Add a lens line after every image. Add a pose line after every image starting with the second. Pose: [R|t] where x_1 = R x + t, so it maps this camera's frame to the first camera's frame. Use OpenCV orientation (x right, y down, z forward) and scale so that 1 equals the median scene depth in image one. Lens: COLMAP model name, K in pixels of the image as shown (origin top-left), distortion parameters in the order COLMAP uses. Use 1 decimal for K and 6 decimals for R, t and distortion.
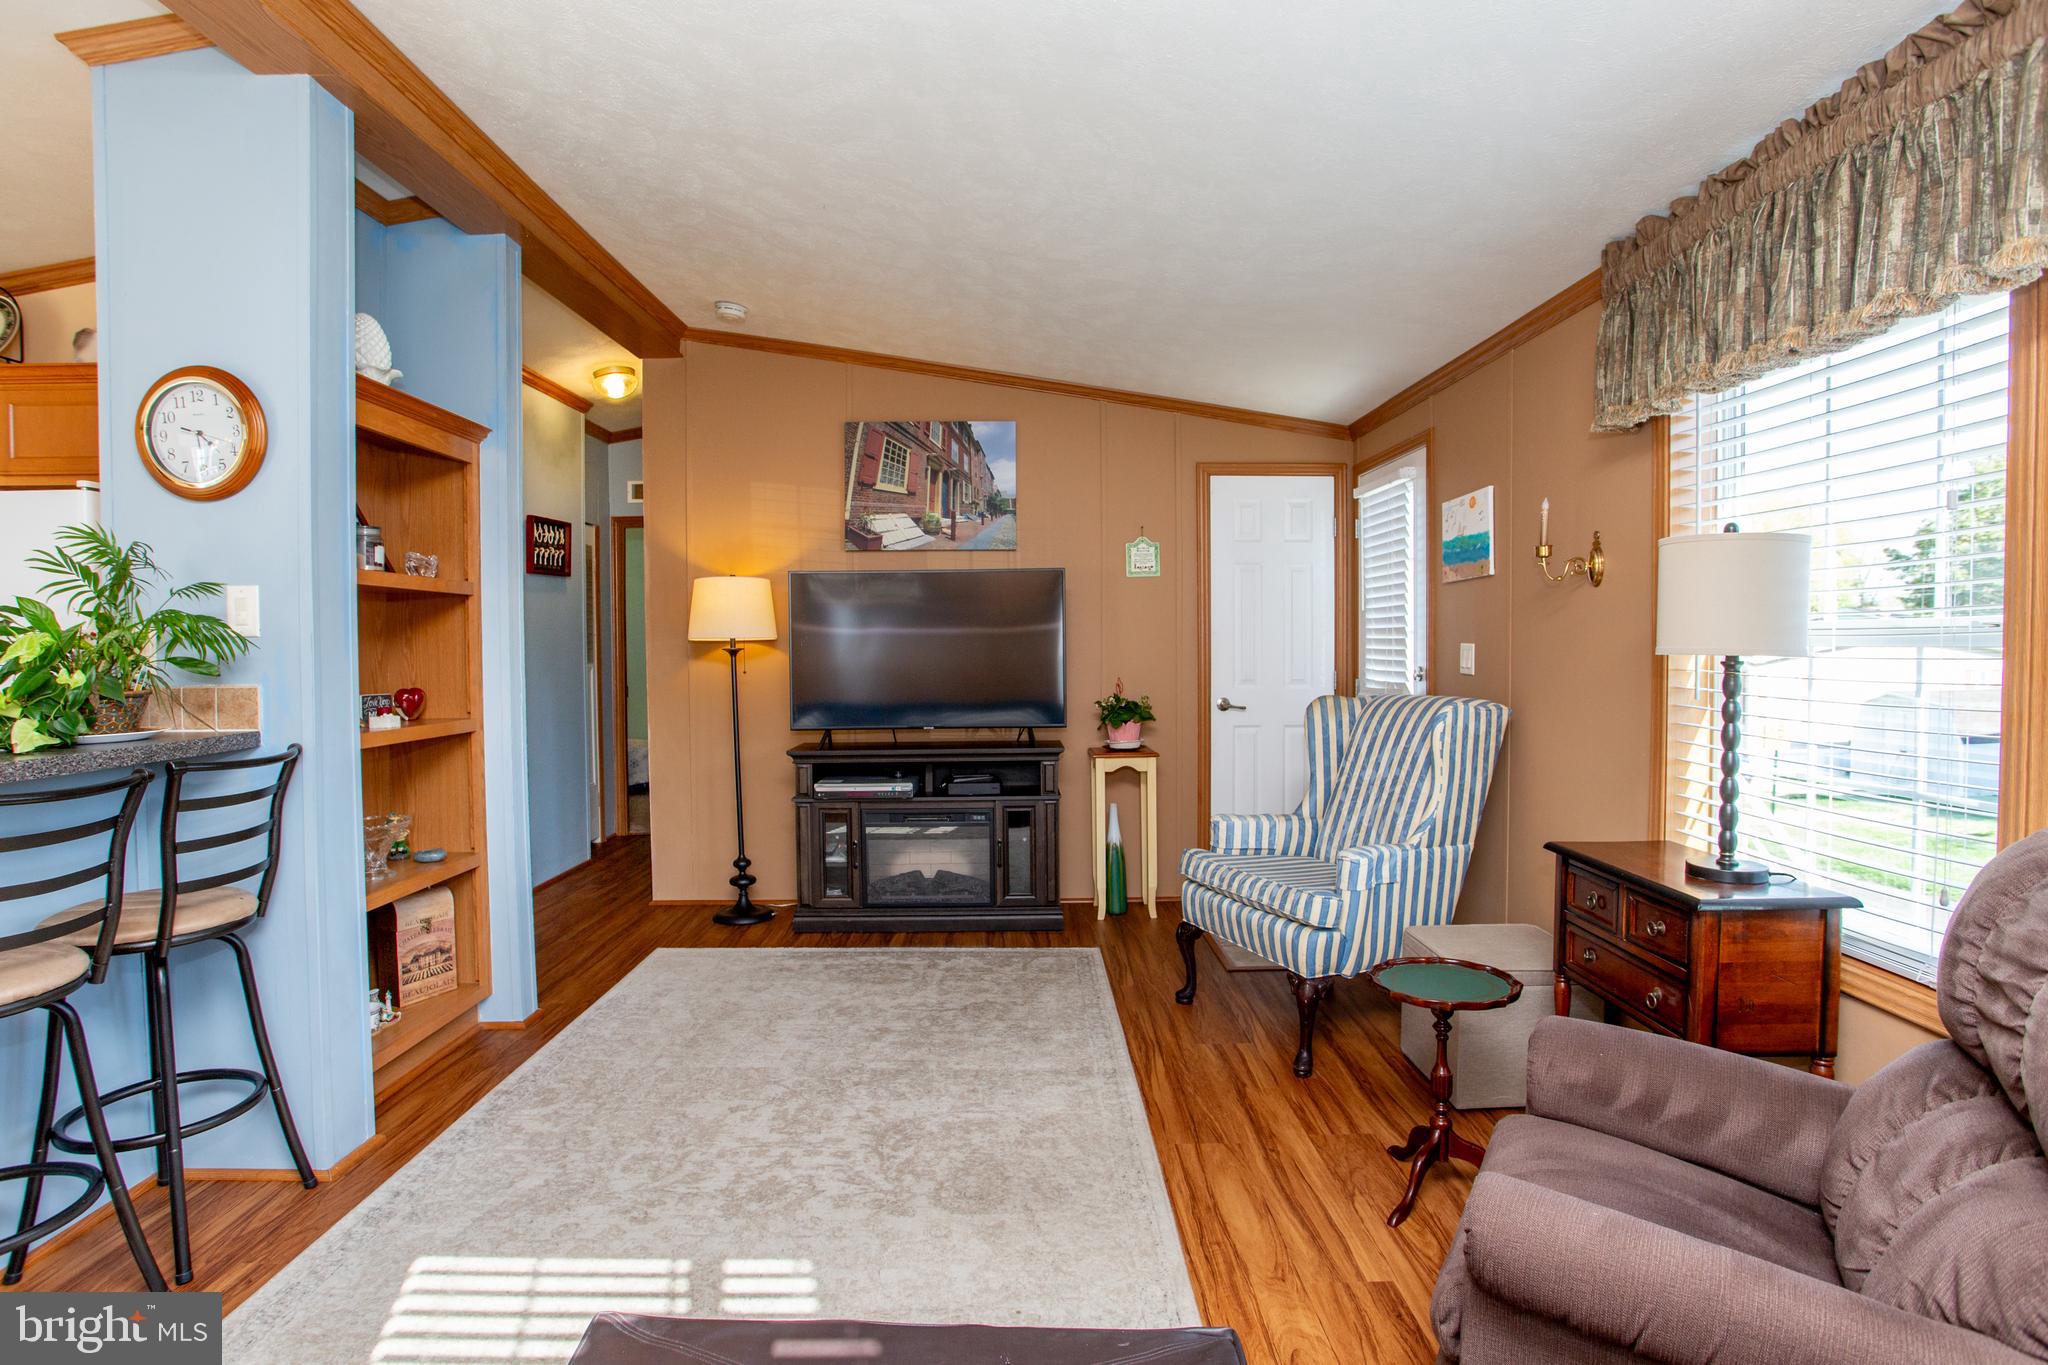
lens RADIAL K [[1040.4, 0, 1008.2], [0, 1040.4, 674.7], [0, 0, 1]] dist [-0.082219, 0.038416]
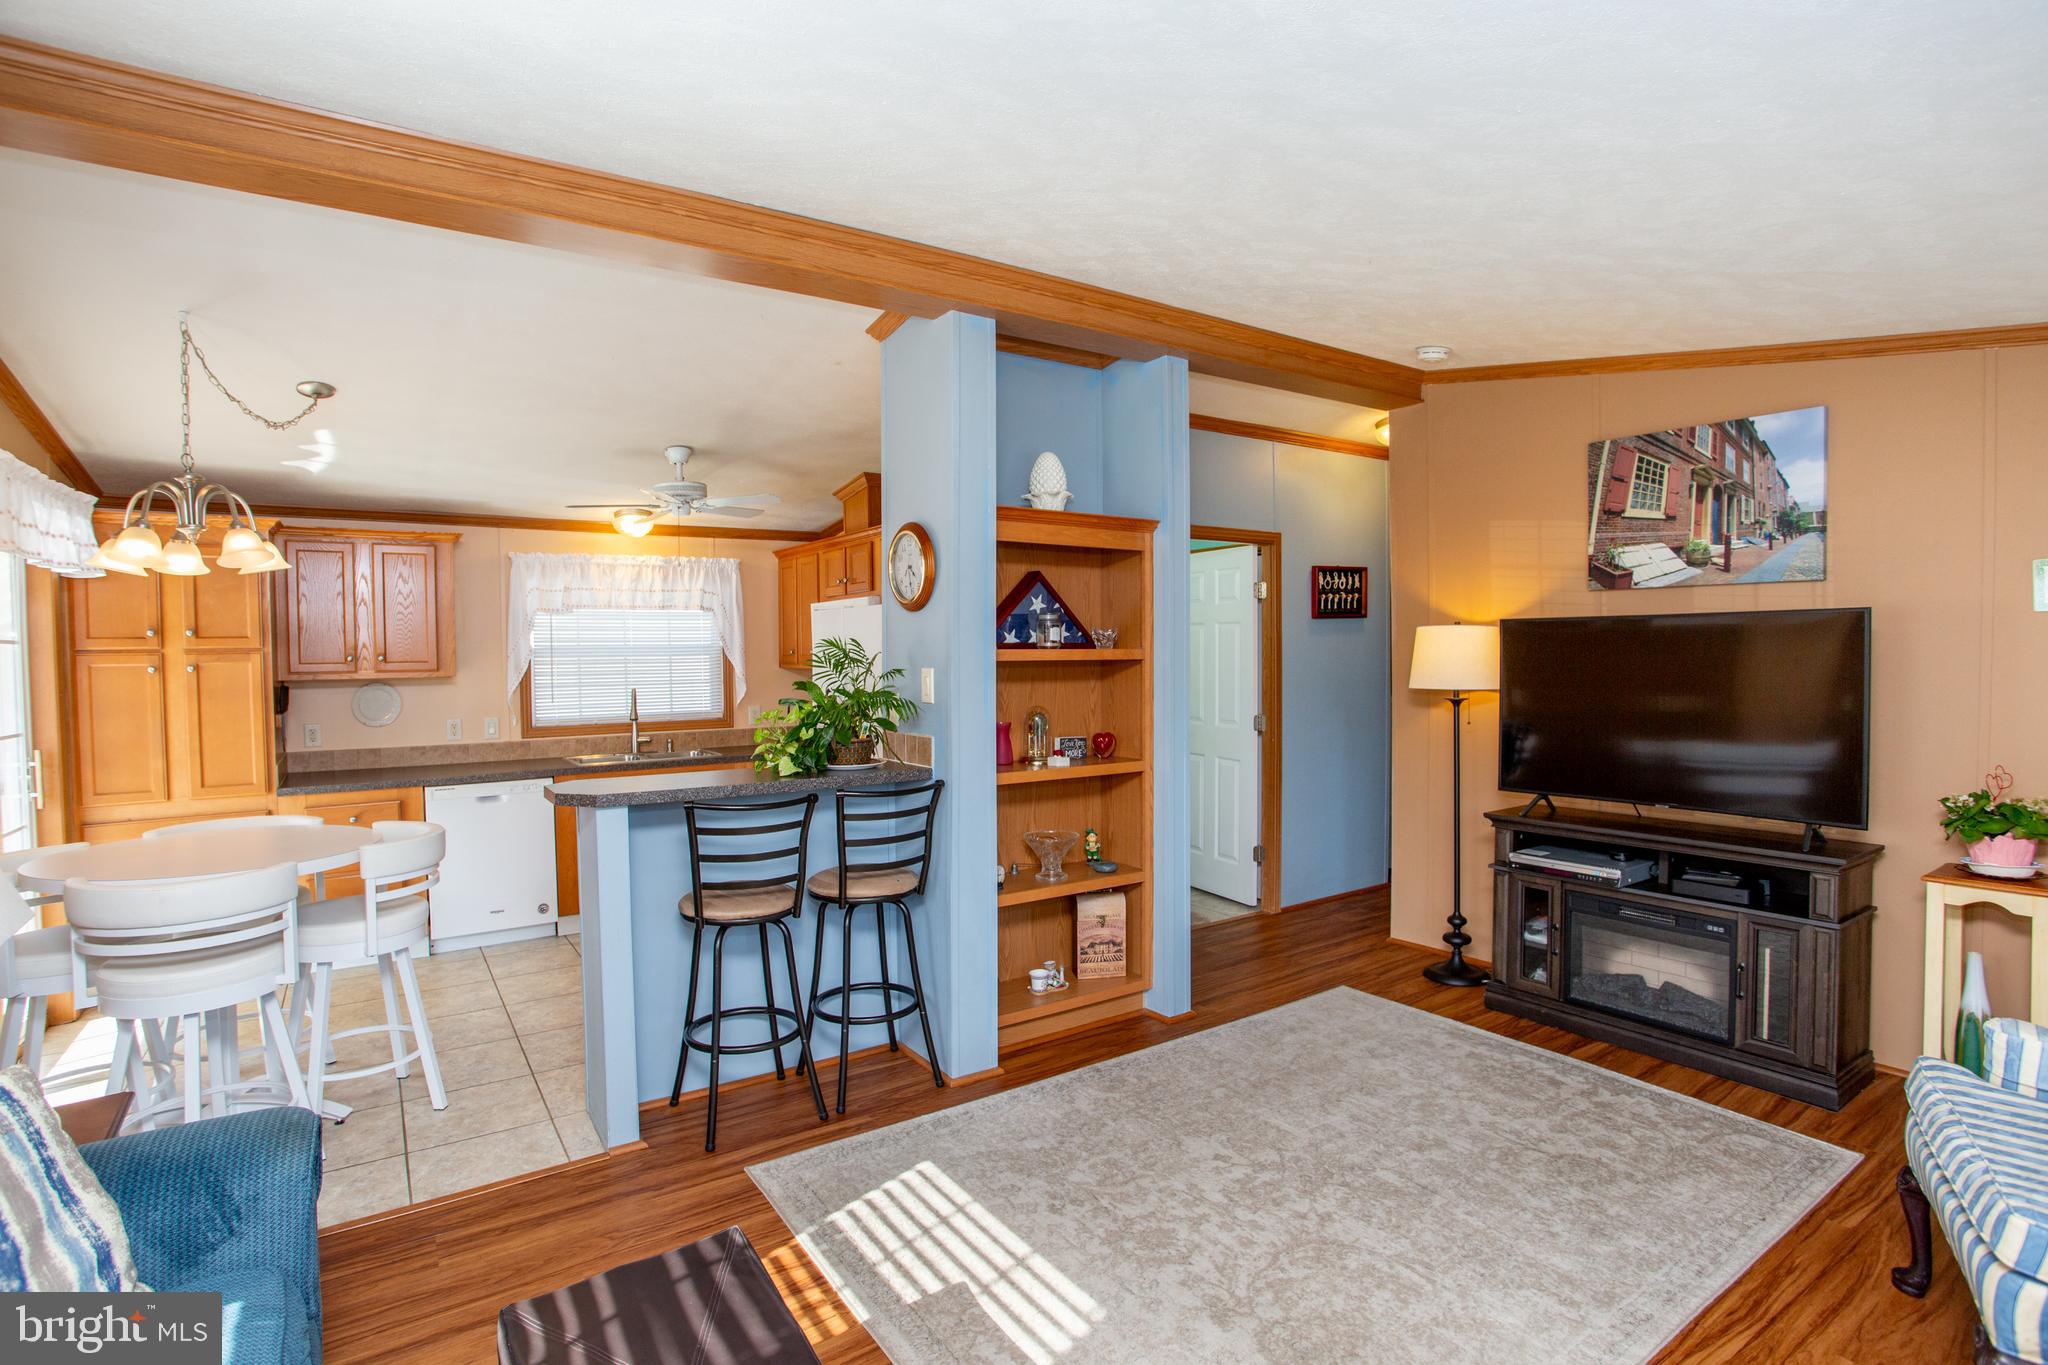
lens RADIAL K [[993.7, 0, 1013.9], [0, 993.7, 673.1], [0, 0, 1]] dist [-0.080505, 0.033991]
pose [[0.560633, 0.023702, -0.827725, 0.272707], [-0.021785, 0.999666, 0.013870, -0.055155], [0.827778, 0.010256, 0.560963, 0.153335]]
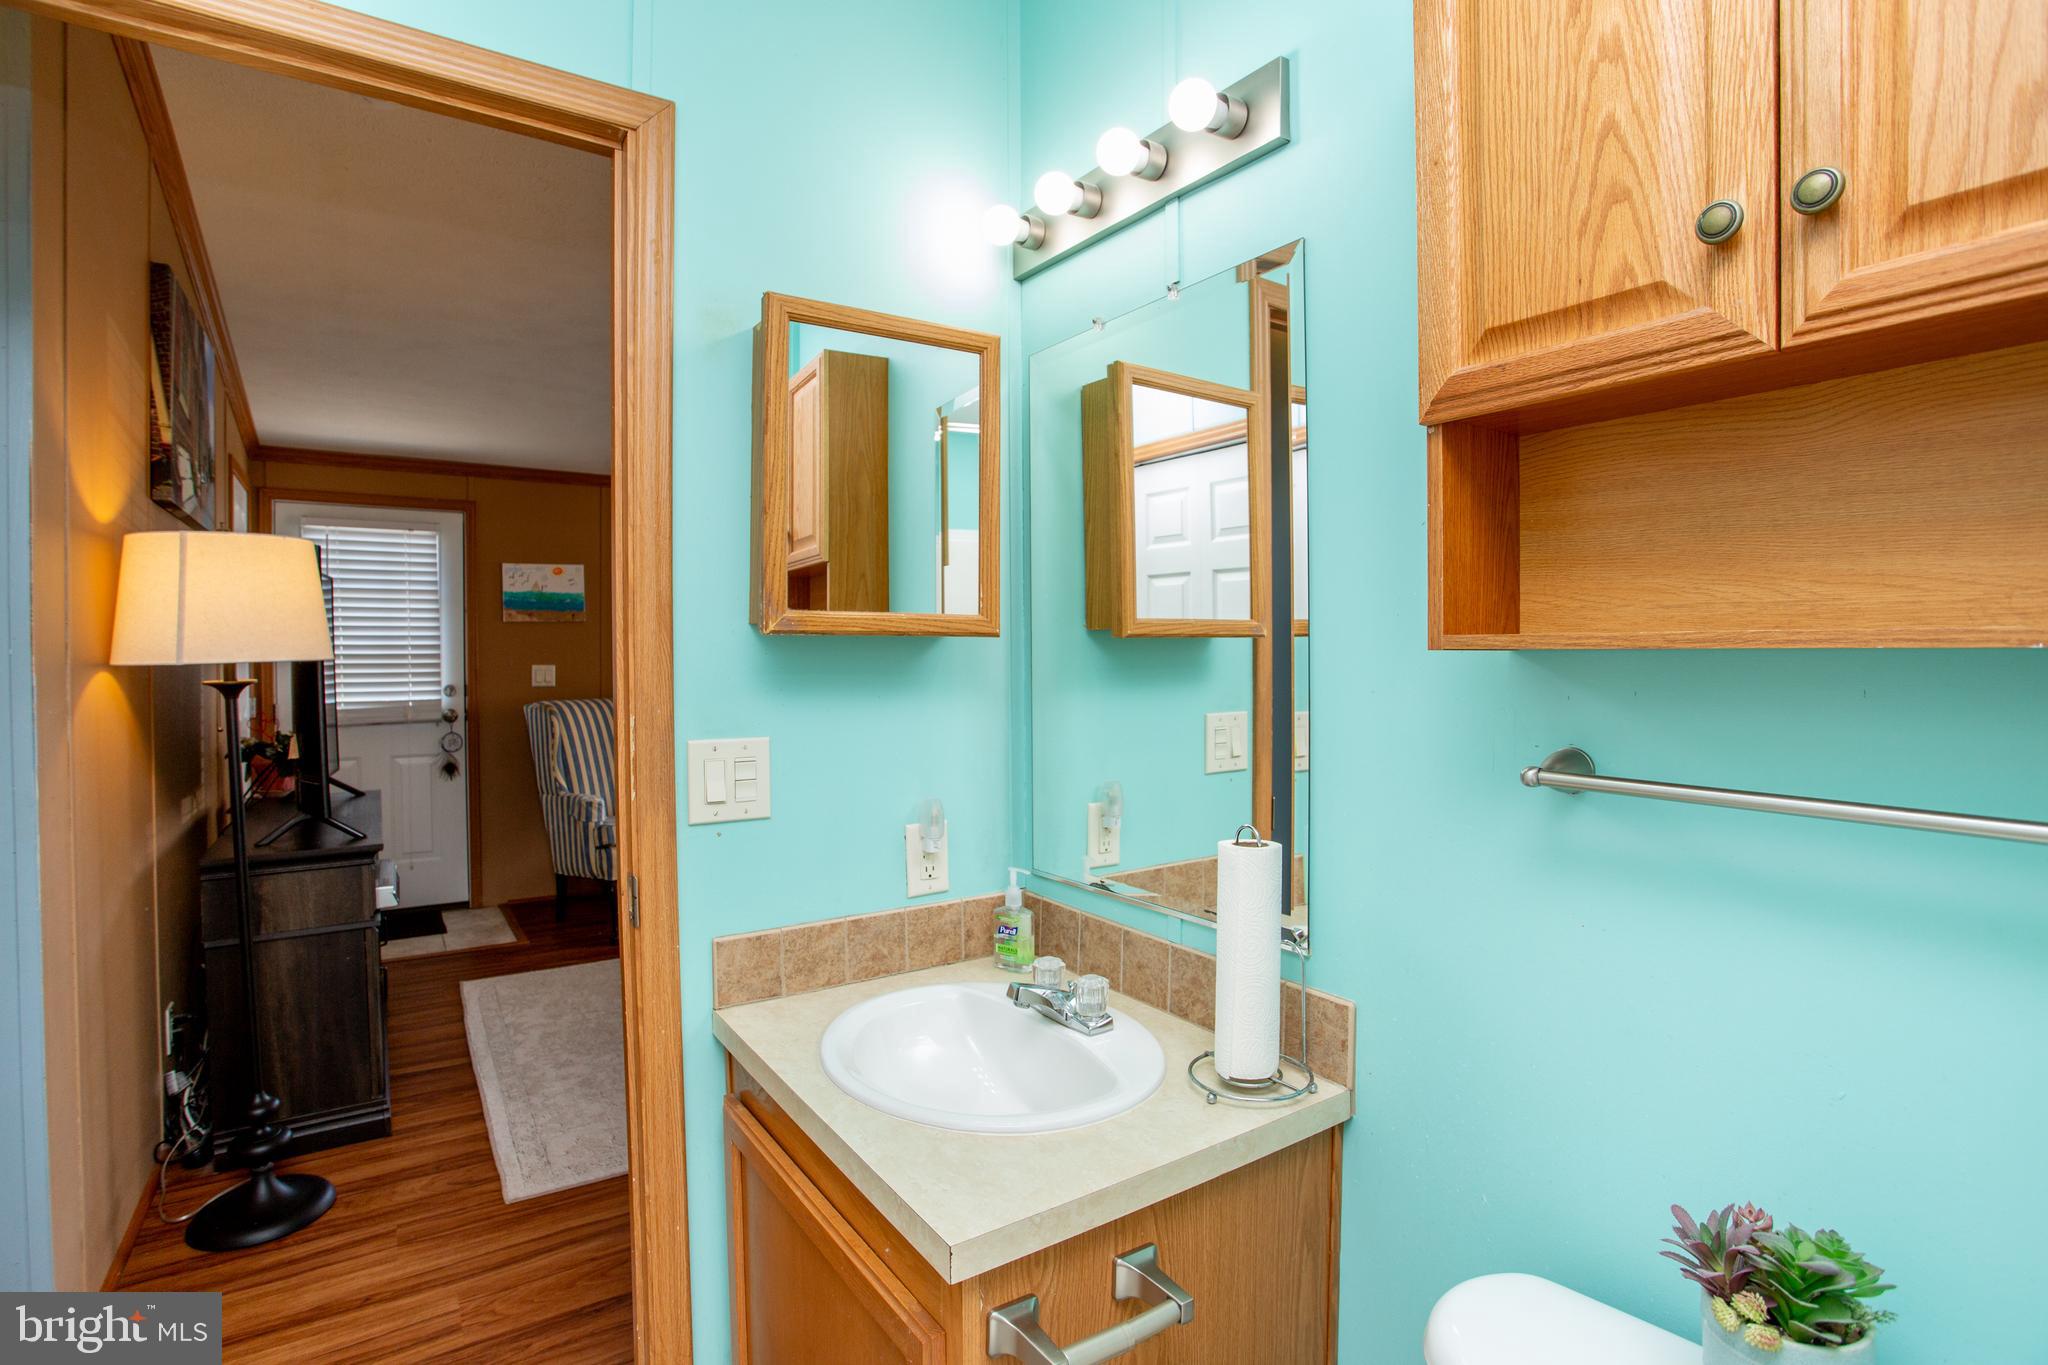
lens RADIAL K [[1003.1, 0, 1028.7], [0, 1003.1, 667.3], [0, 0, 1]] dist [-0.026483, 0.001516]
pose [[-0.564615, 0.001550, 0.825353, -0.924141], [0.037125, 0.999034, 0.023521, -0.029046], [-0.824519, 0.043921, -0.564127, 1.016743]]
